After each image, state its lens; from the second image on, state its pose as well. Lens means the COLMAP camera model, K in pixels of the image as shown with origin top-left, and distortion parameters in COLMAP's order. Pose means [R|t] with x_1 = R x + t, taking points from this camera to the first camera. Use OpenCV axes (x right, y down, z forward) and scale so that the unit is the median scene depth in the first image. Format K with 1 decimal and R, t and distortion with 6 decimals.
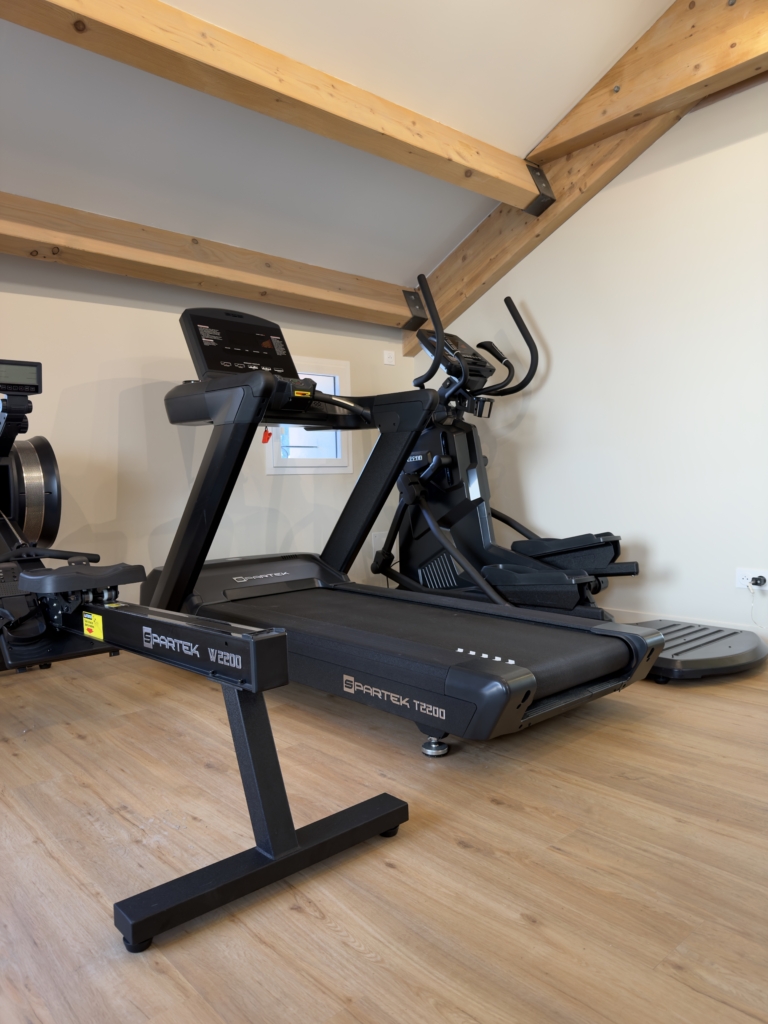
lens RADIAL K [[720.8, 0, 384.4], [0, 720.8, 520.3], [0, 0, 1]] dist [0.018073, -0.035273]
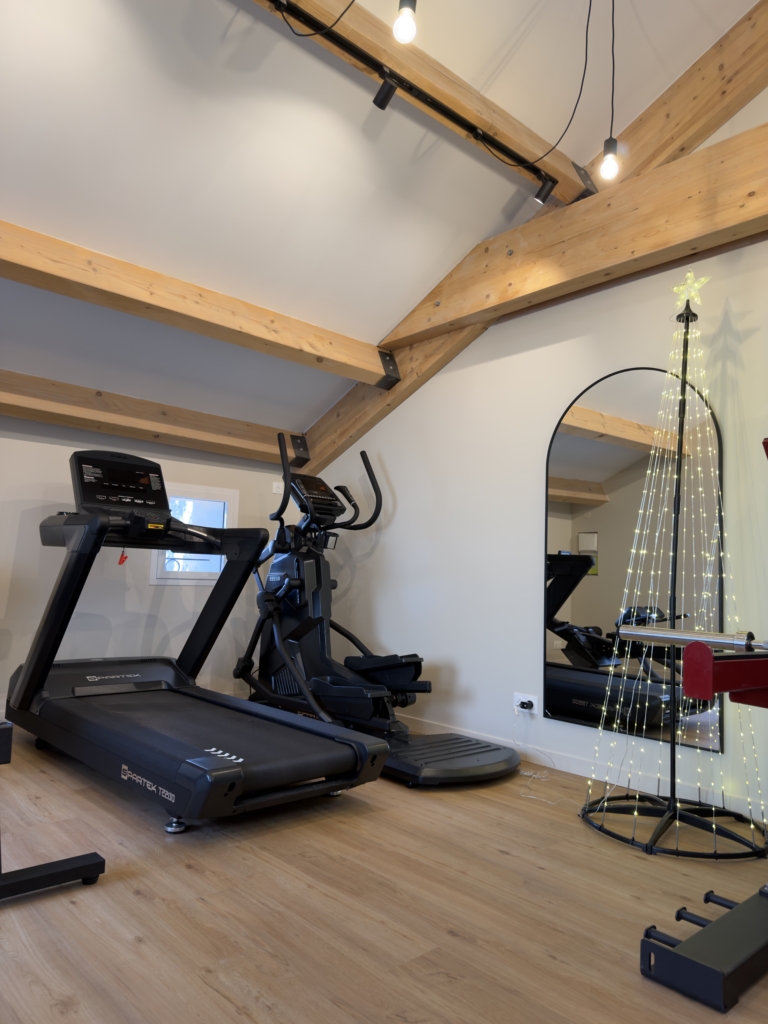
lens RADIAL K [[720.8, 0, 385.2], [0, 720.8, 511.2], [0, 0, 1]] dist [0.018073, -0.035273]
pose [[0.997872, 0.064269, 0.010996, 0.285481], [-0.061882, 0.986617, -0.150857, -0.043736], [-0.020544, 0.149855, 0.988494, -0.248977]]
